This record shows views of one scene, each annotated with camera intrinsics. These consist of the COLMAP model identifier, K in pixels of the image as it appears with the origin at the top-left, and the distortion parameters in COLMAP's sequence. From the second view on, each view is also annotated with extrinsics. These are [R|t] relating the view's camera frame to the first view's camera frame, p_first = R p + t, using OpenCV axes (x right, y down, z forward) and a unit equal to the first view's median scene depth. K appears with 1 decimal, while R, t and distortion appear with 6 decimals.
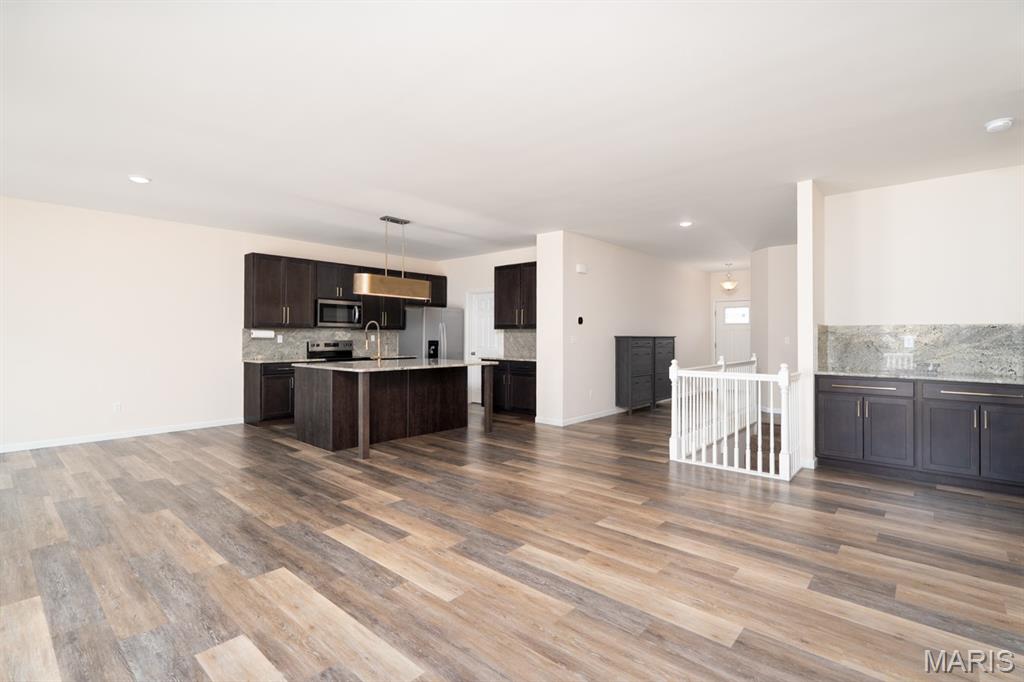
lens RADIAL K [[468.5, 0, 506.9], [0, 468.5, 341.9], [0, 0, 1]] dist [-0.002601, 0.001704]
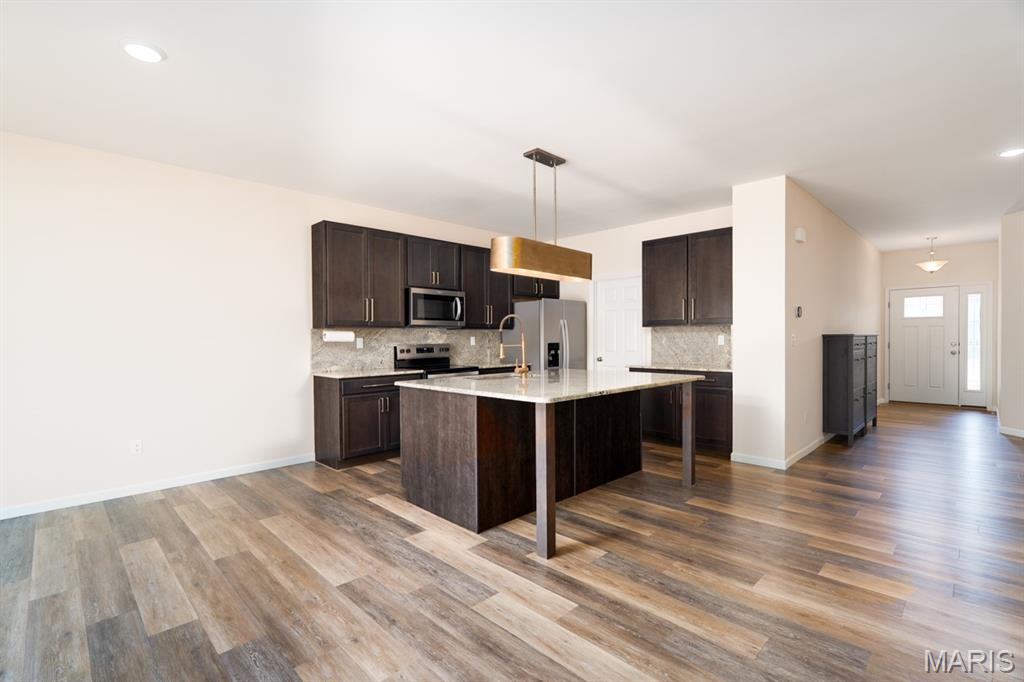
lens RADIAL K [[468.5, 0, 511.7], [0, 468.5, 342.4], [0, 0, 1]] dist [-0.002601, 0.001704]
pose [[0.998086, -0.009246, -0.061142, -0.214724], [0.009121, 0.999956, -0.002320, -0.003328], [0.061161, 0.001757, 0.998126, 0.304747]]
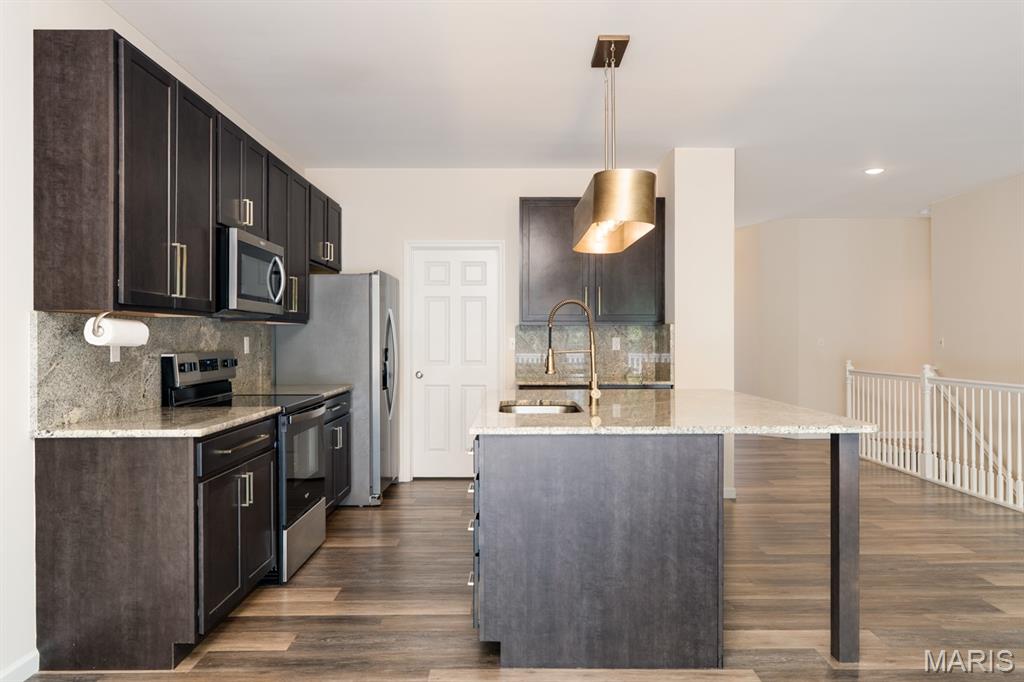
lens RADIAL K [[722.9, 0, 509.4], [0, 722.9, 316.5], [0, 0, 1]] dist [-0.001488, 0.000387]
pose [[0.746163, 0.015723, 0.665577, -0.626756], [0.011245, 0.999281, -0.036213, -0.008261], [-0.665668, 0.034506, 0.745450, 0.508029]]
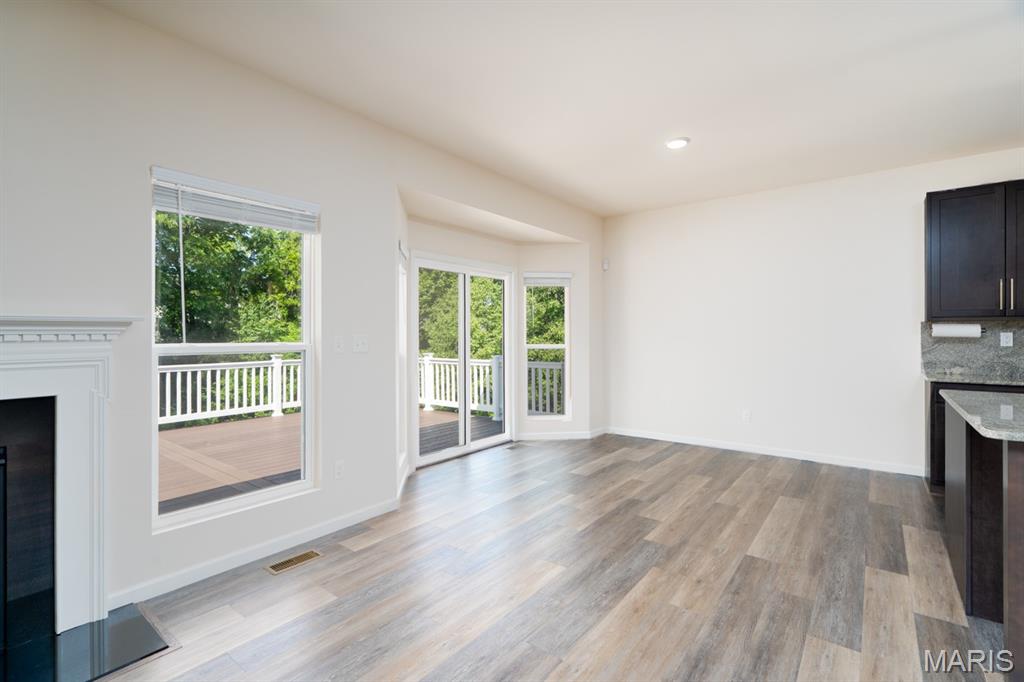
lens RADIAL K [[468.5, 0, 513.8], [0, 468.5, 331.9], [0, 0, 1]] dist [-0.002601, 0.001704]
pose [[0.070800, -0.008098, -0.997458, 0.008151], [-0.008397, 0.999927, -0.008714, -0.005907], [0.997455, 0.008993, 0.070727, 0.417710]]
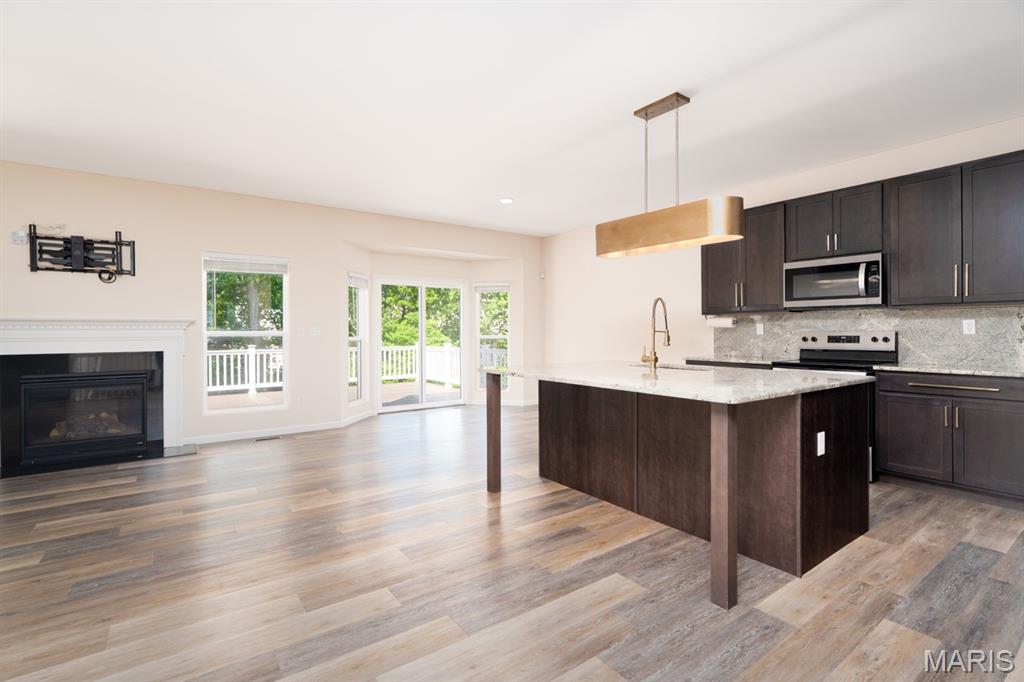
lens RADIAL K [[468.5, 0, 514.8], [0, 468.5, 334.3], [0, 0, 1]] dist [-0.002601, 0.001704]
pose [[-0.206658, 0.004059, -0.978405, 0.278928], [-0.006380, 0.999965, 0.005496, -0.000130], [0.978392, 0.007378, -0.206625, 0.818339]]
